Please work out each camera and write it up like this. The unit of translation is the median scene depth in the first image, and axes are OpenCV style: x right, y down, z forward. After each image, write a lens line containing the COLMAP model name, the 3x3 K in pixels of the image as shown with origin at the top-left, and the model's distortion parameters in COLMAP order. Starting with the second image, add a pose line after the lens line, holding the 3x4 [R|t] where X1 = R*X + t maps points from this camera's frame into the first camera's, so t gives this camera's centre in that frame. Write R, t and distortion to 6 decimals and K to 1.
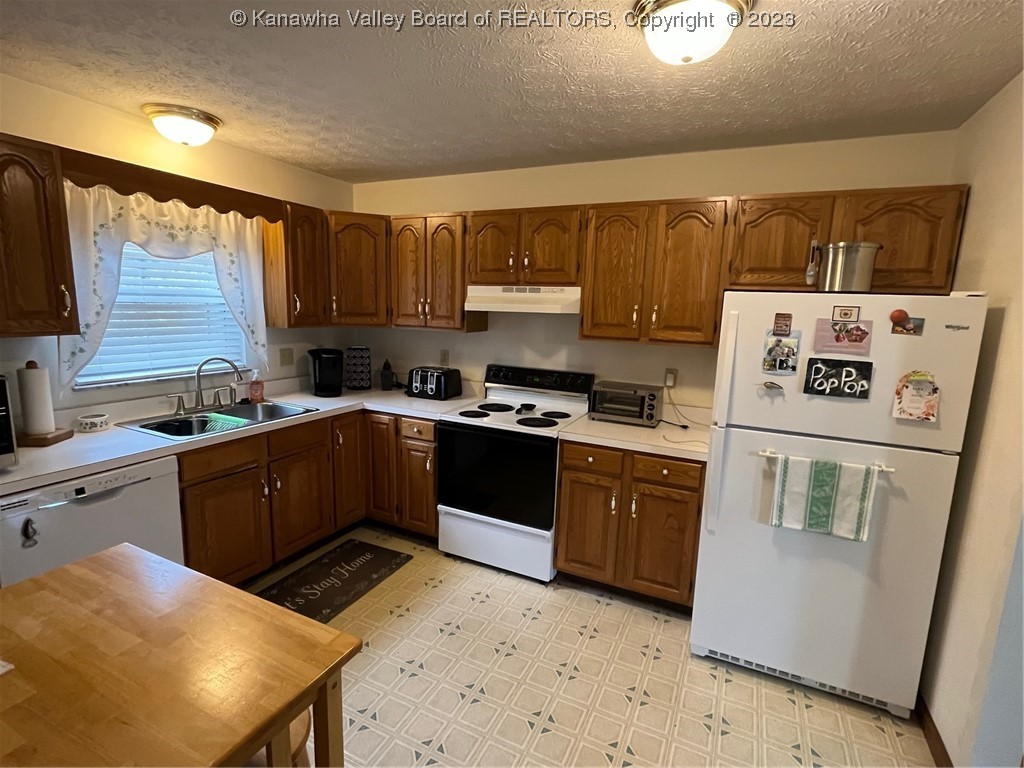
lens RADIAL K [[497.5, 0, 512.5], [0, 497.5, 385.4], [0, 0, 1]] dist [0.006230, -0.001091]
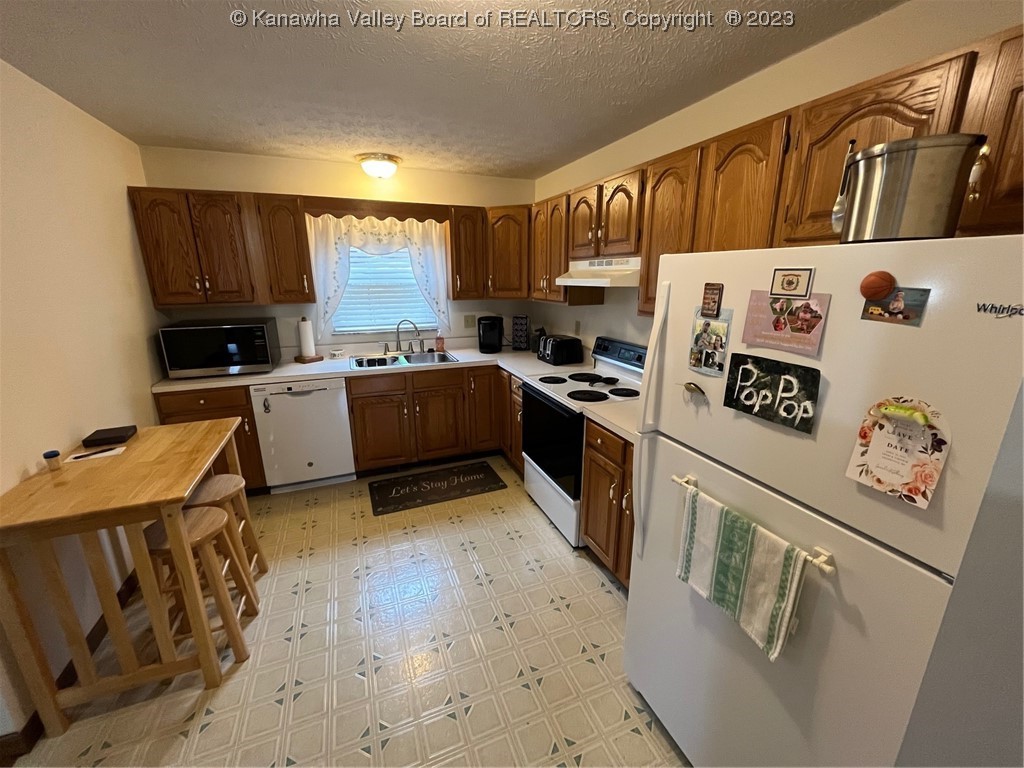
lens RADIAL K [[410.8, 0, 512.7], [0, 410.8, 382.0], [0, 0, 1]] dist [-0.001855, 0.000434]
pose [[0.741414, 0.138269, -0.656648, 0.657750], [-0.084517, 0.989990, 0.113032, -0.048233], [0.665704, -0.028305, 0.745679, 0.371297]]
